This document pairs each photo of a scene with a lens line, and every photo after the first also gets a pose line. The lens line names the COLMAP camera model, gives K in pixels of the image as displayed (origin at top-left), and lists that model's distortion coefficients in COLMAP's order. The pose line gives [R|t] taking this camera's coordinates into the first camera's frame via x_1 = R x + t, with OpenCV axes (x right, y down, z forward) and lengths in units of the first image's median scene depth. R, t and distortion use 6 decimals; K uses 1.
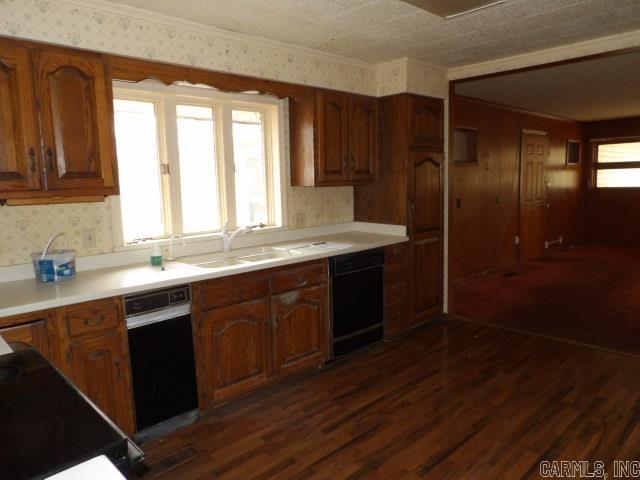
lens RADIAL K [[460.0, 0, 320.5], [0, 460.0, 234.8], [0, 0, 1]] dist [-0.040299, 0.054831]
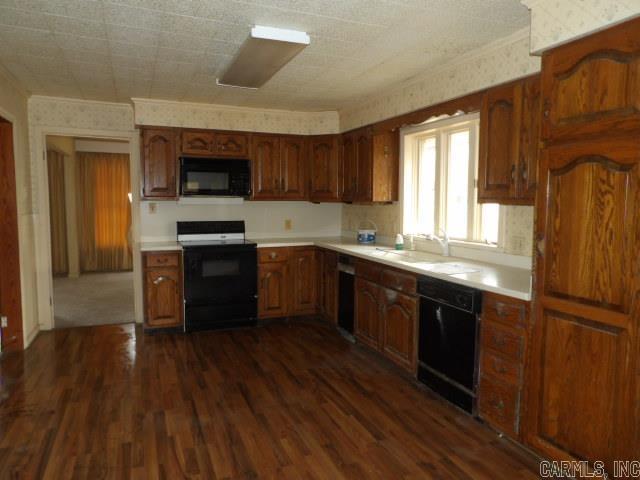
lens RADIAL K [[460.0, 0, 320.5], [0, 460.0, 234.8], [0, 0, 1]] dist [-0.040299, 0.054831]
pose [[-0.370064, 0.093246, -0.924315, 1.072662], [-0.110489, 0.983471, 0.143449, -0.162562], [0.922413, 0.155212, -0.353644, 1.225541]]
